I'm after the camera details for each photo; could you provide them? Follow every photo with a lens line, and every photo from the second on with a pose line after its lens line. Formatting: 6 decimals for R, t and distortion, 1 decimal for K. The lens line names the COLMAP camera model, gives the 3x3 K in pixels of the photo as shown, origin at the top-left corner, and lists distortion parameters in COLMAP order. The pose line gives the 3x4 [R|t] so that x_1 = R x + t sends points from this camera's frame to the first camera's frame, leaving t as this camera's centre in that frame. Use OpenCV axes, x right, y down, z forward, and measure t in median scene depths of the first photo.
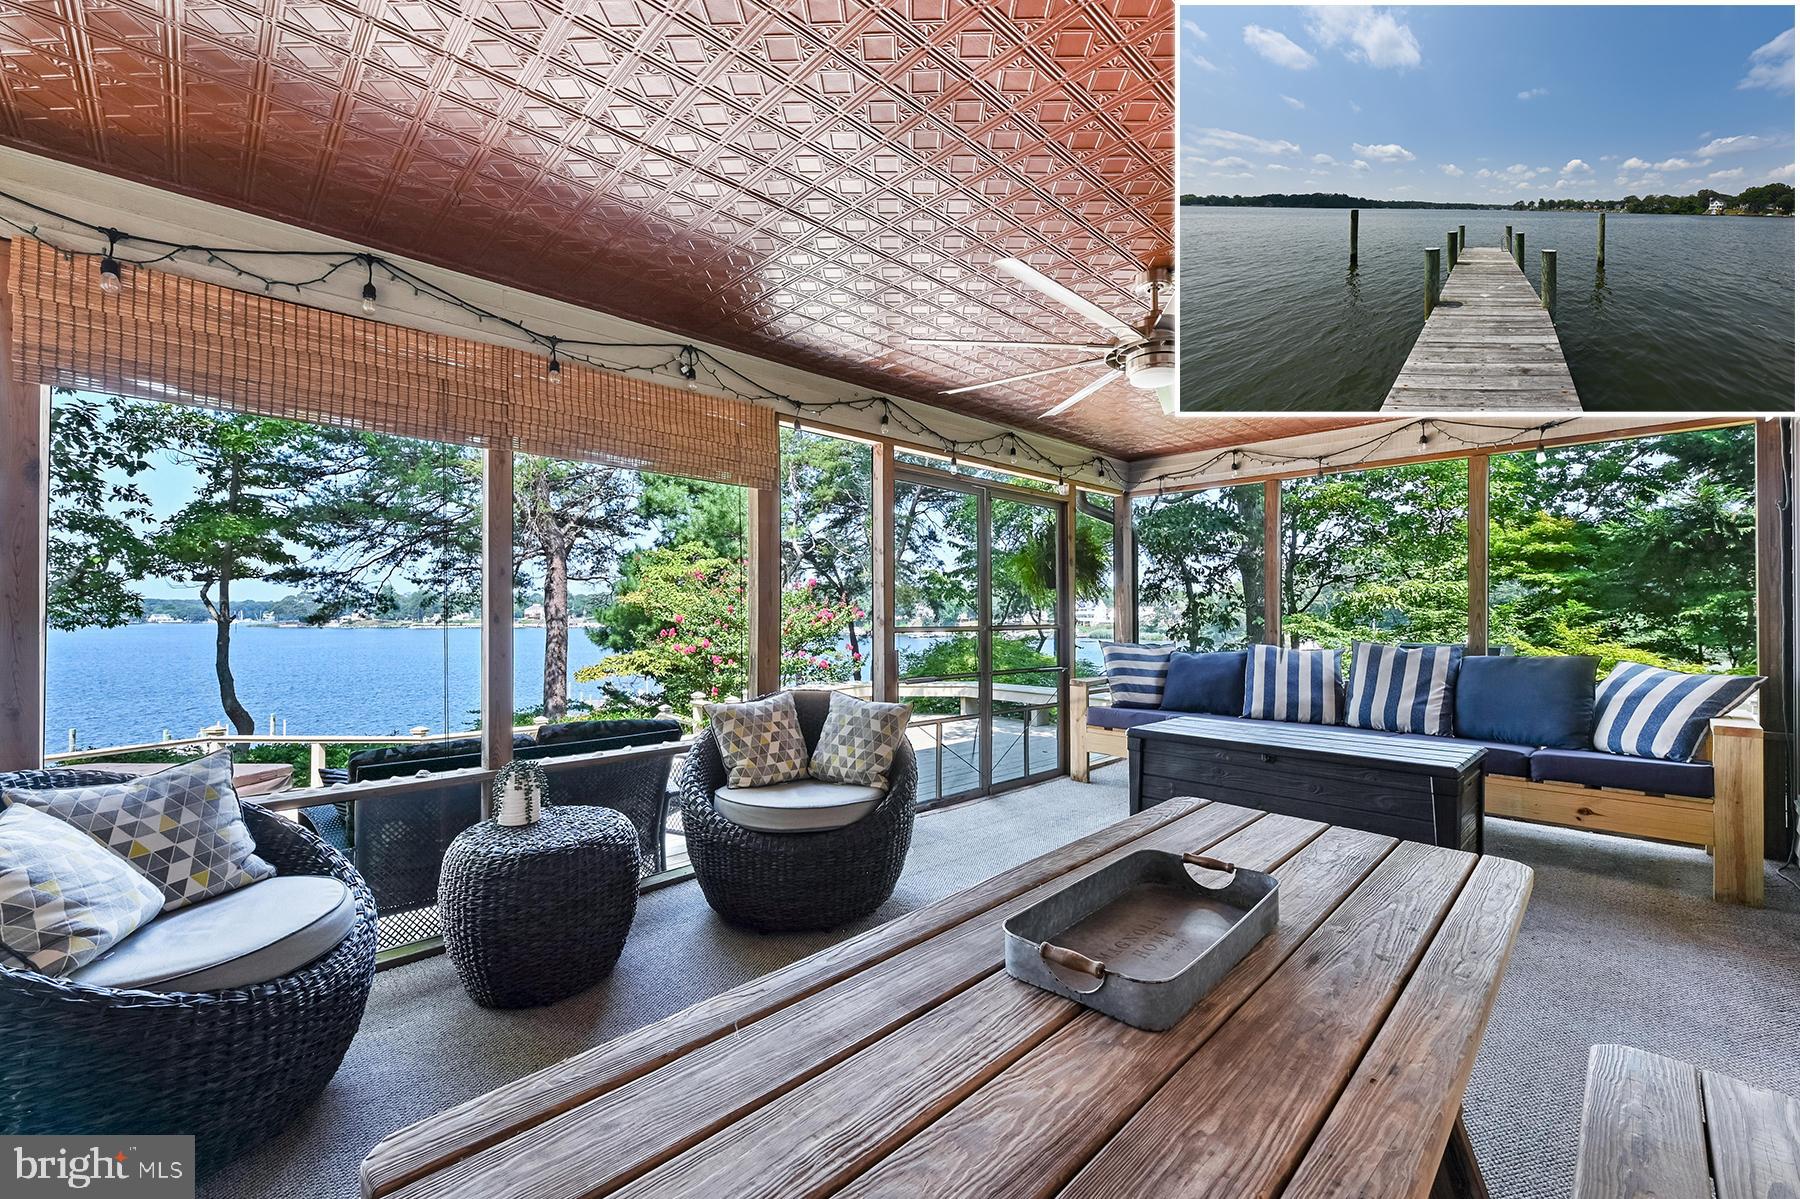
lens RADIAL K [[745.8, 0, 911.9], [0, 745.8, 607.0], [0, 0, 1]] dist [-0.003762, -0.000702]
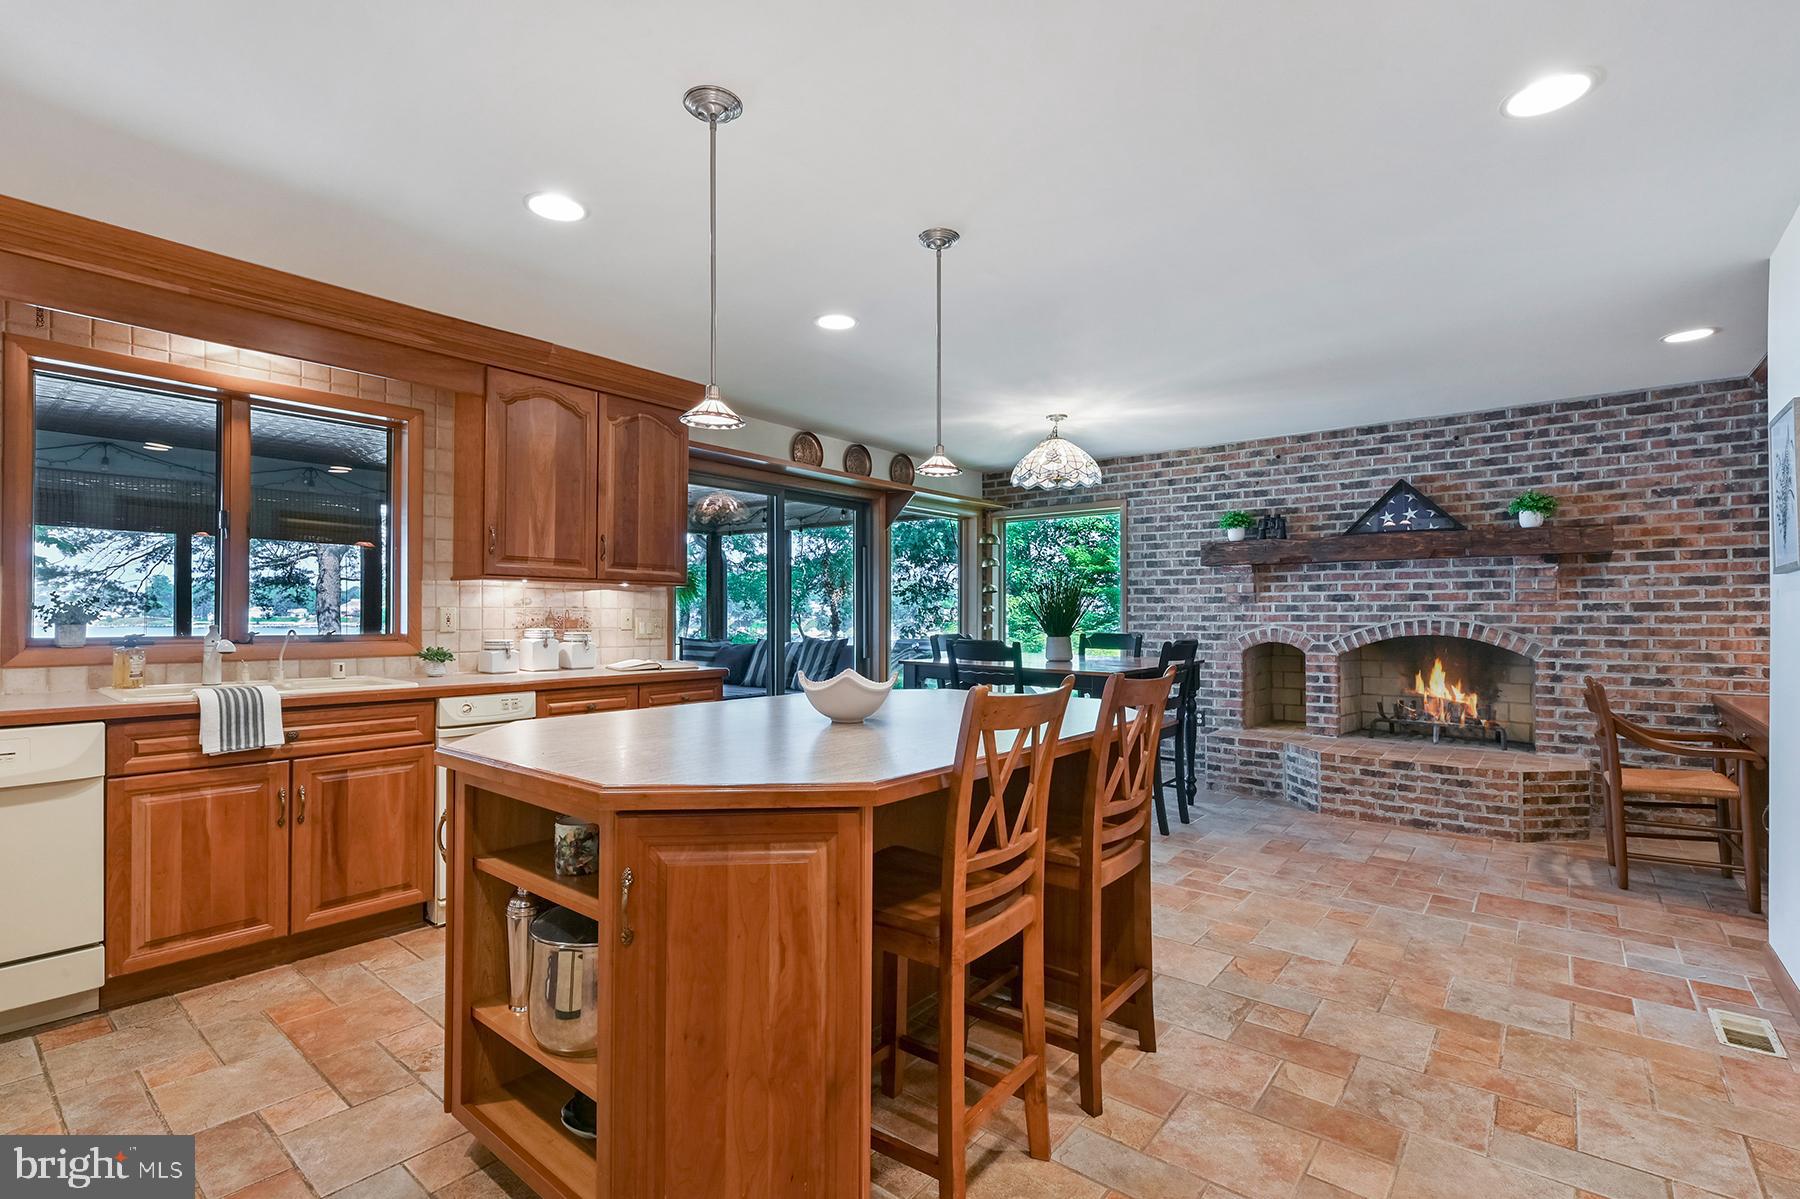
lens RADIAL K [[791.1, 0, 892.3], [0, 791.1, 618.7], [0, 0, 1]] dist [-0.006566, -0.002248]
pose [[0.990511, 0.005546, 0.137319, 0.196990], [-0.007537, 0.999874, 0.013984, -0.006968], [-0.137224, -0.014887, 0.990428, -0.252483]]
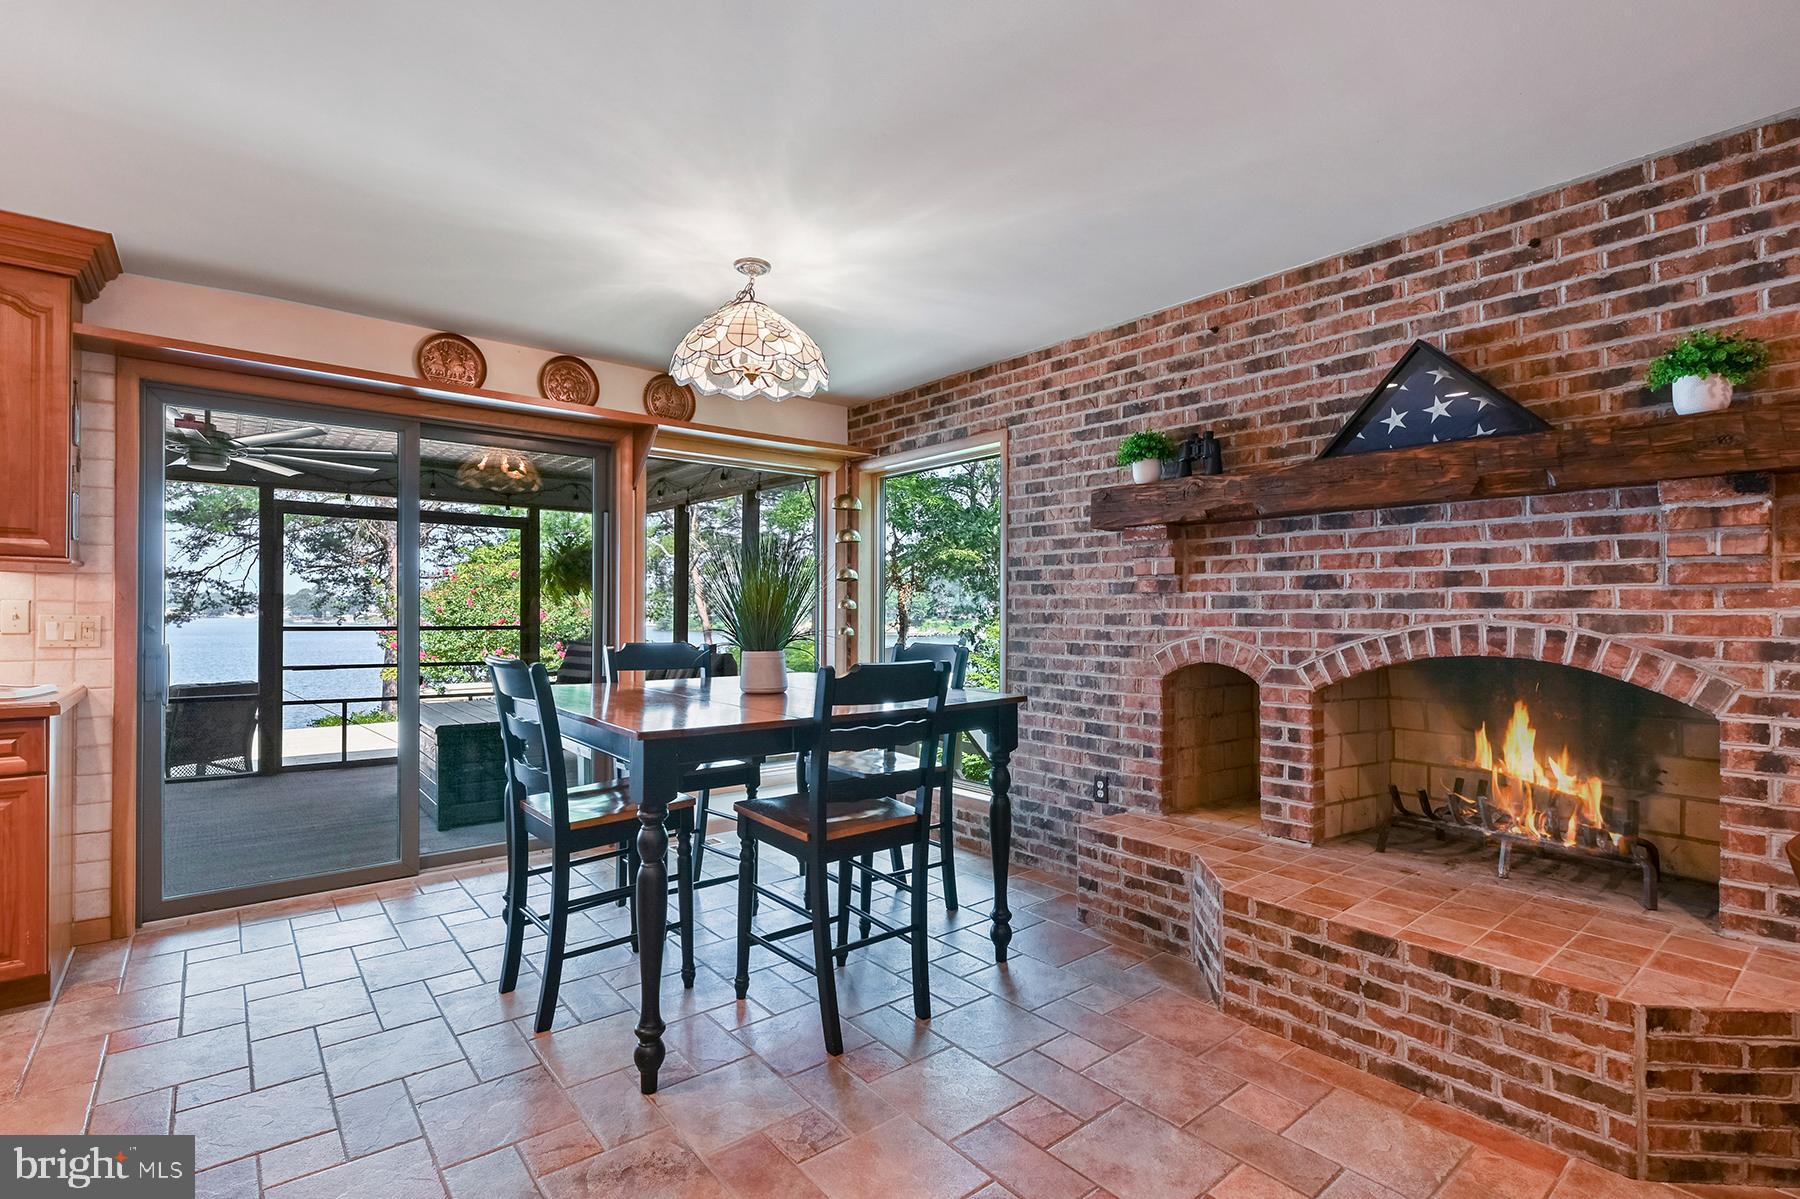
lens RADIAL K [[823.7, 0, 900.5], [0, 823.7, 610.6], [0, 0, 1]] dist [-0.012877, 0.000190]
pose [[0.998341, 0.009608, -0.056778, 0.369963], [-0.009258, 0.999937, 0.006419, -0.006377], [0.056836, -0.005883, 0.998366, -0.118823]]
